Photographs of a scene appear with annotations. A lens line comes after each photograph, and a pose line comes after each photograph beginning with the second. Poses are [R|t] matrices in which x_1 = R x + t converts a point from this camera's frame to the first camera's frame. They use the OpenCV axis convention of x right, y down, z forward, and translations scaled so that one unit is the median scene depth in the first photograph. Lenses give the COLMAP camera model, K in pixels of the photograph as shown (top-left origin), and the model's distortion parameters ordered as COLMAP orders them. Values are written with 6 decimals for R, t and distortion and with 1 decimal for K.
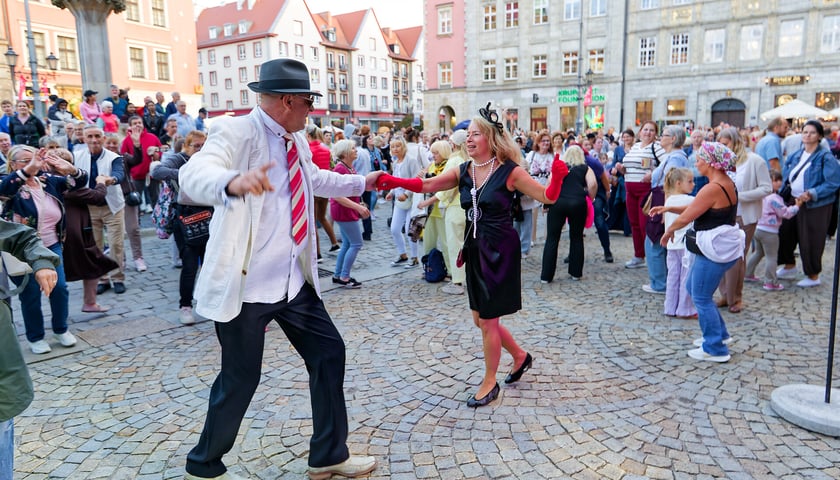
lens RADIAL K [[554.6, 0, 412.4], [0, 554.6, 223.6], [0, 0, 1]] dist [0.001965, 0.004722]
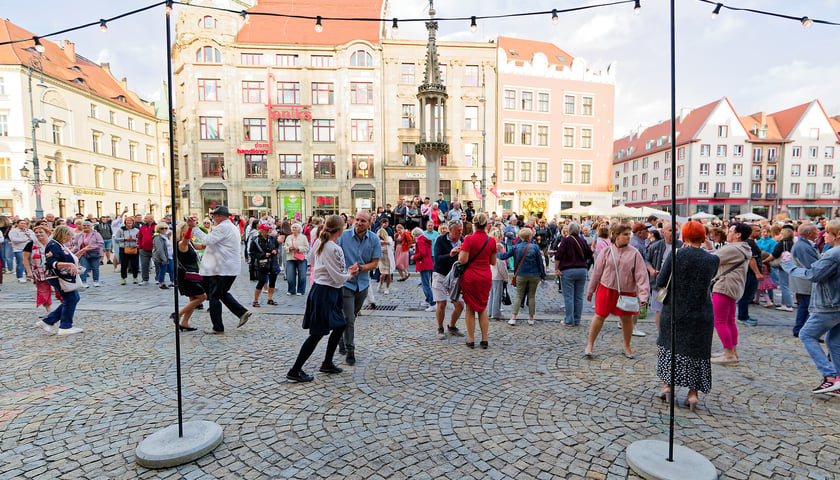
lens RADIAL K [[390.9, 0, 439.7], [0, 390.9, 250.0], [0, 0, 1]] dist [0.001243, -0.000138]
pose [[0.640394, 0.067074, -0.765112, 0.110693], [-0.127869, 0.991587, -0.020098, -0.011578], [0.757328, 0.110704, 0.643583, 0.054724]]
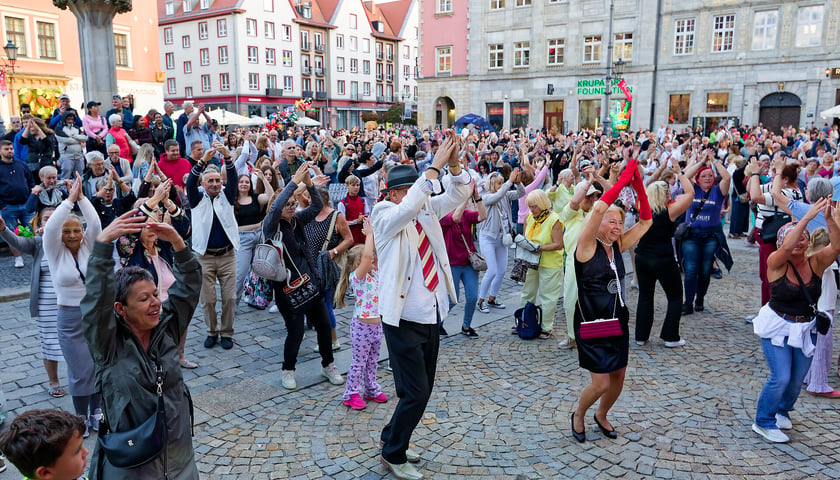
lens RADIAL K [[645.4, 0, 376.7], [0, 645.4, 239.0], [0, 0, 1]] dist [0.003792, 0.004238]
pose [[0.999733, 0.010178, -0.020757, -0.023799], [-0.009809, 0.999793, 0.017805, -0.009488], [0.020934, -0.017597, 0.999626, -0.009116]]
